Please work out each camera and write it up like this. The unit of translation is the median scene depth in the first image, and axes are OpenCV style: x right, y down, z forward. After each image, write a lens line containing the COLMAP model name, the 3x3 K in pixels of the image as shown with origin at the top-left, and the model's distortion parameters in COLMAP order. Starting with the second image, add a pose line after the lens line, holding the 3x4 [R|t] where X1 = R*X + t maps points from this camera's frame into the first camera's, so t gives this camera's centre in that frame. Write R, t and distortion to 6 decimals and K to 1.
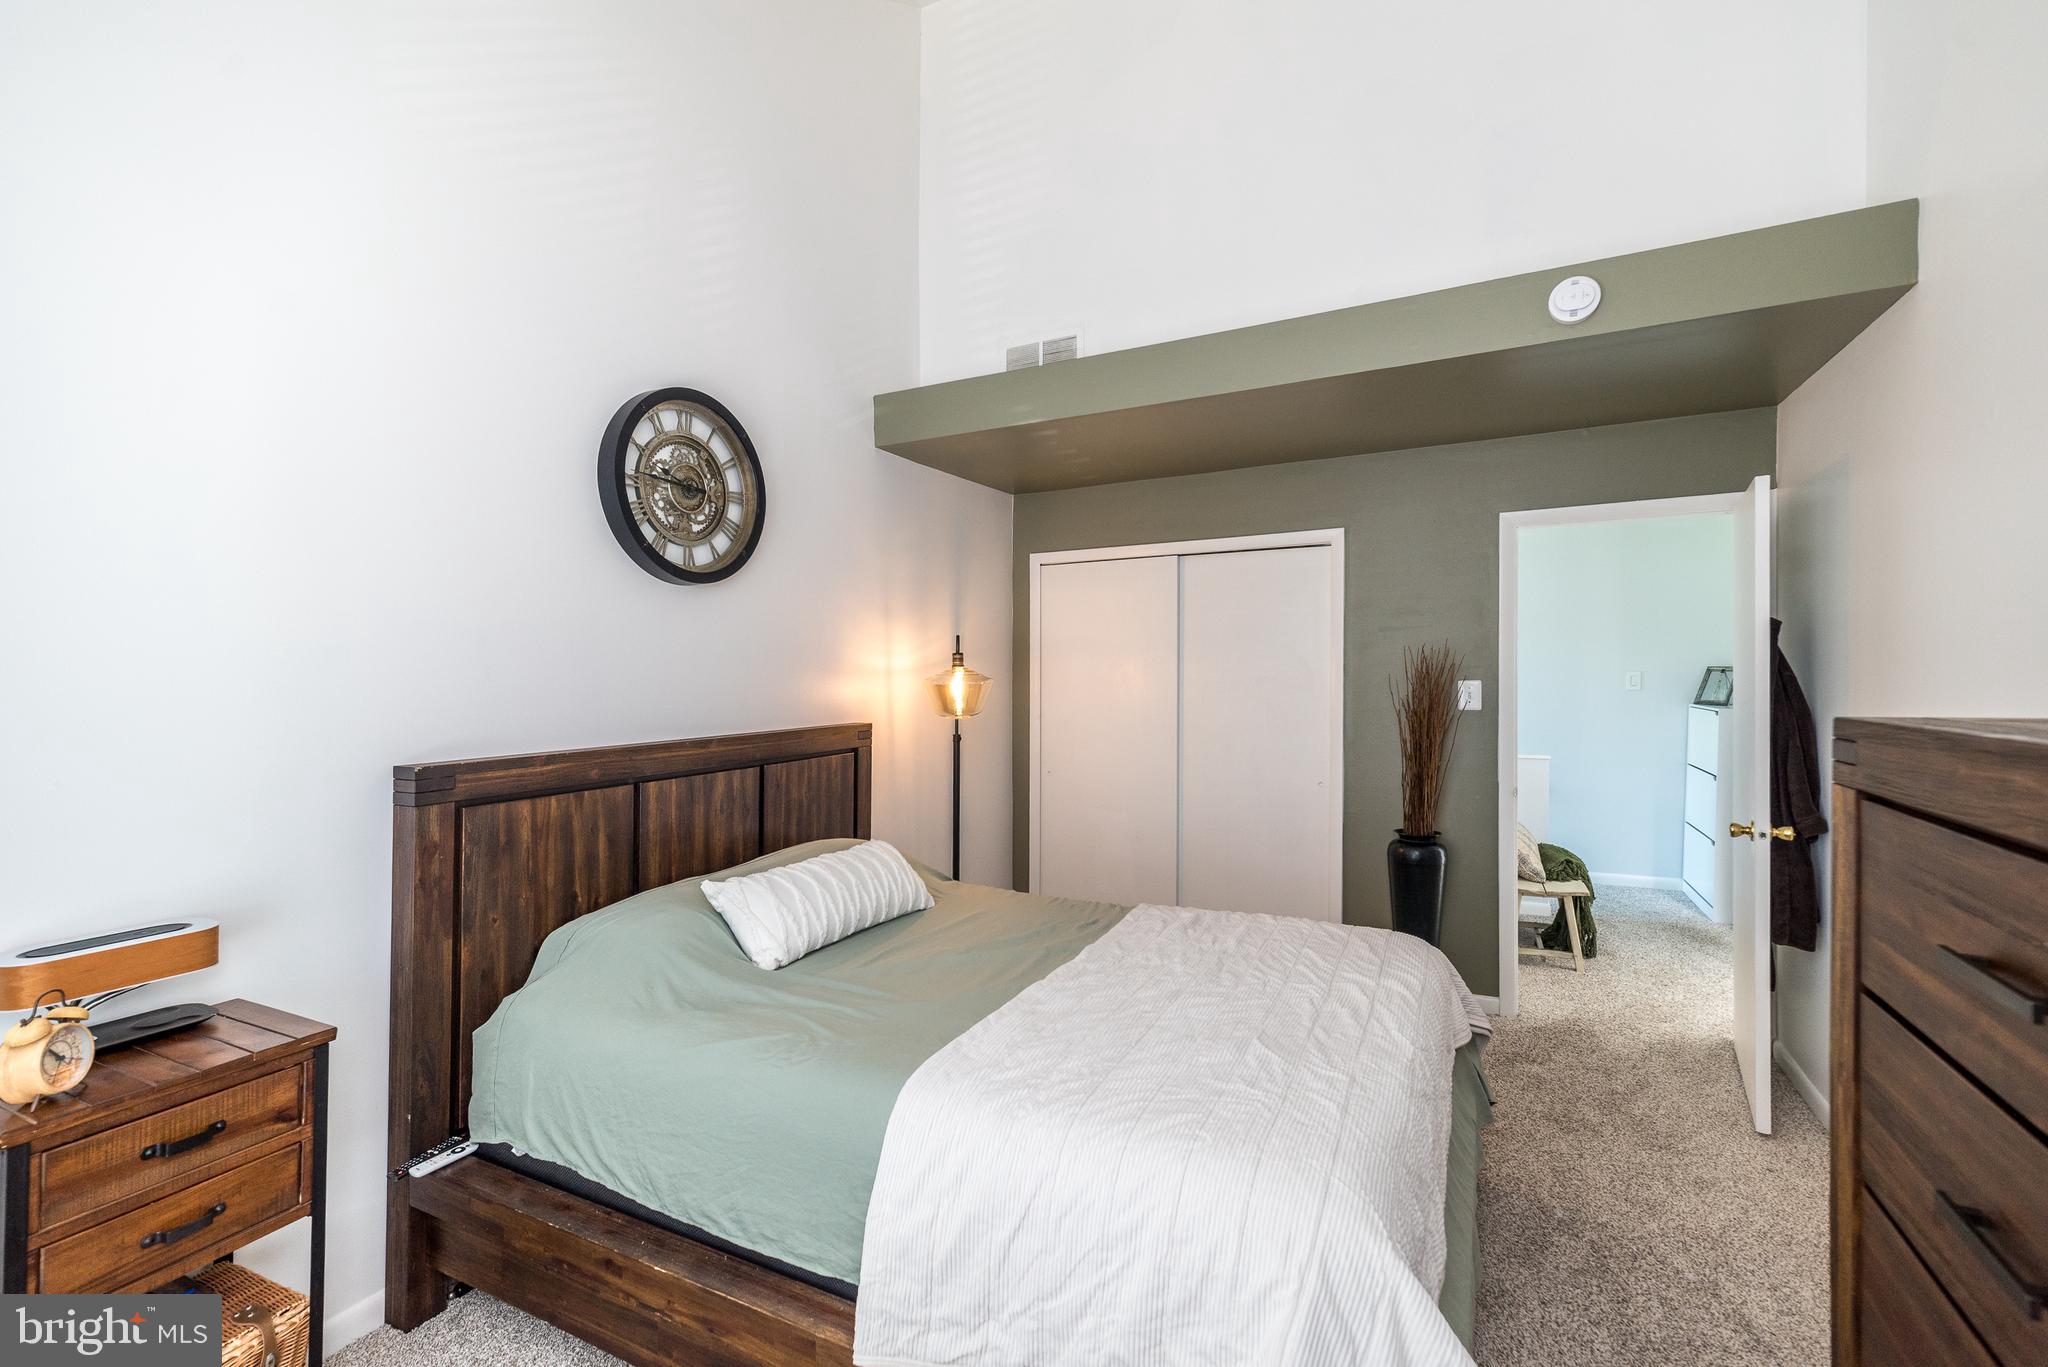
lens RADIAL K [[891.4, 0, 1021.8], [0, 891.4, 678.5], [0, 0, 1]] dist [0.009602, -0.000456]
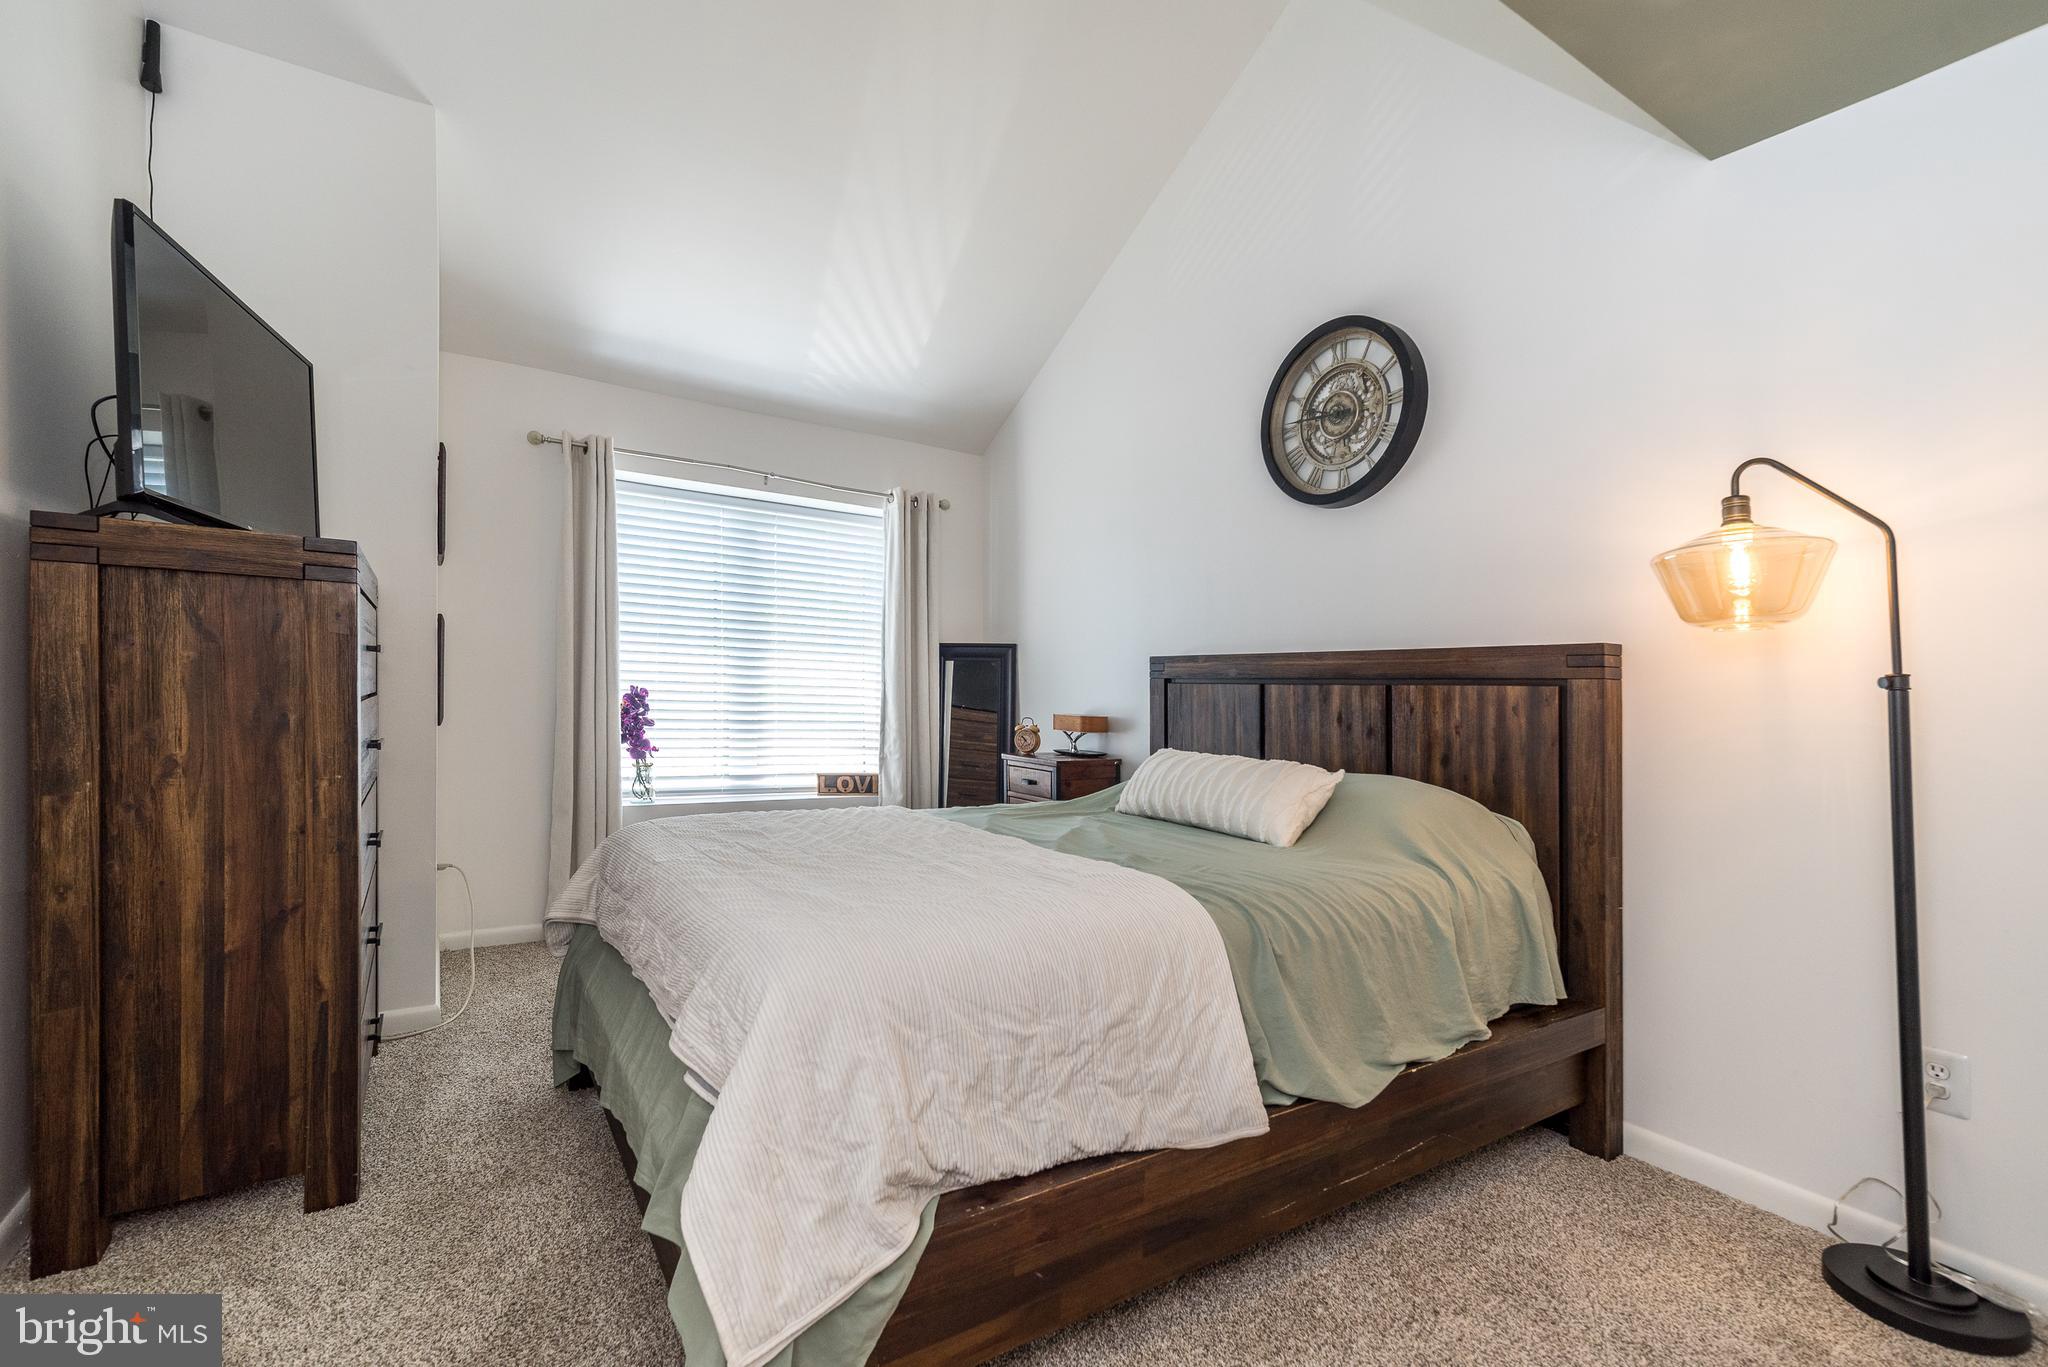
lens RADIAL K [[891.4, 0, 1021.8], [0, 891.4, 678.5], [0, 0, 1]] dist [0.009602, -0.000456]
pose [[-0.510561, 0.001279, -0.859841, 0.677335], [-0.013962, 0.999855, 0.009777, 0.087086], [0.859728, 0.016997, -0.510469, 1.144204]]
